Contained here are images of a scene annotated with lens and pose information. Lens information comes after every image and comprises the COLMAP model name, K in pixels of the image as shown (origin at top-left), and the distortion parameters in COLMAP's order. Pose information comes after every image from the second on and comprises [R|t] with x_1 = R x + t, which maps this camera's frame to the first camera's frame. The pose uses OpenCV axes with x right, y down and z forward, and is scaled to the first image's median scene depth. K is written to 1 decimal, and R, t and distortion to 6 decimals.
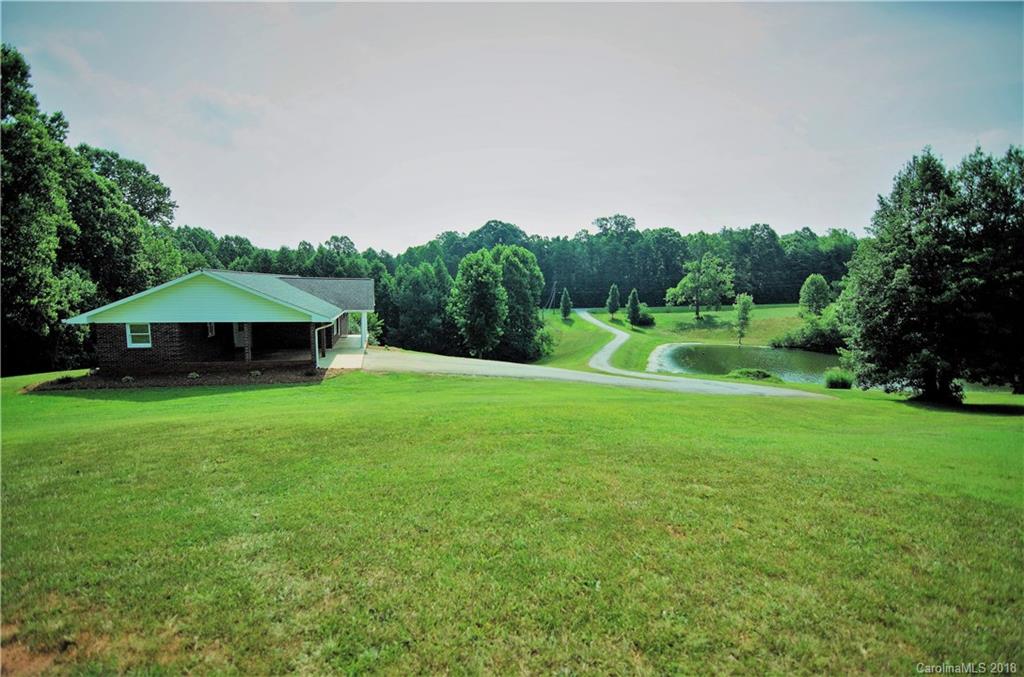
lens RADIAL K [[492.6, 0, 509.7], [0, 492.6, 344.1], [0, 0, 1]] dist [0.002829, -0.010828]
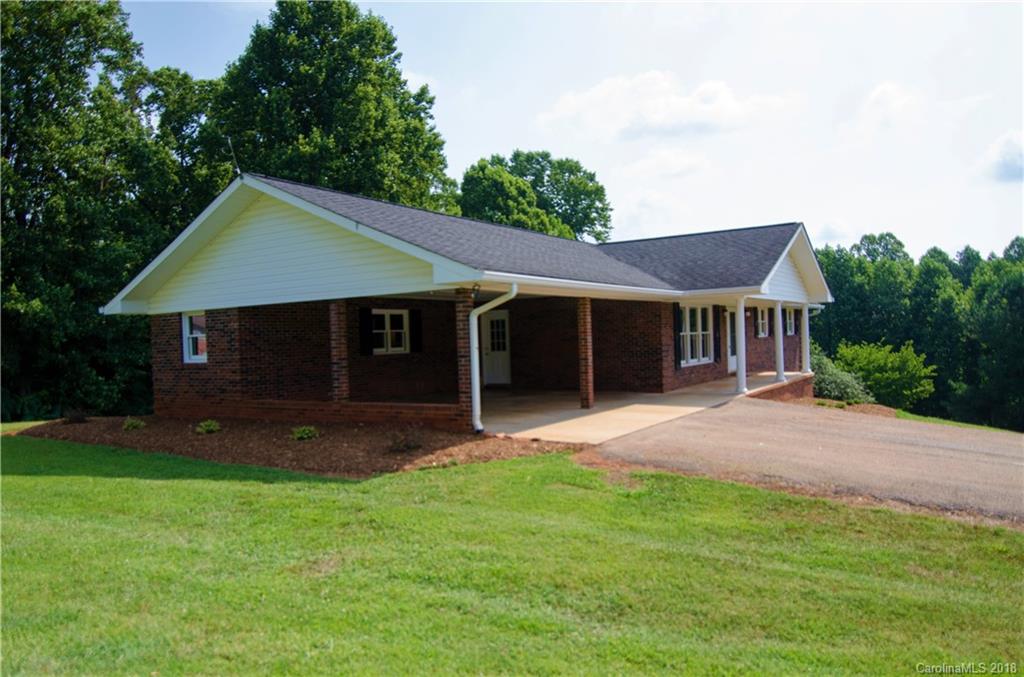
lens RADIAL K [[730.0, 0, 512.0], [0, 730.0, 338.5], [0, 0, 1]] dist [0.004760, -0.000077]
pose [[0.679993, -0.037005, -0.732284, -0.002014], [-0.041462, 0.995187, -0.088792, 0.009236], [0.732046, 0.090740, 0.675186, 0.197057]]
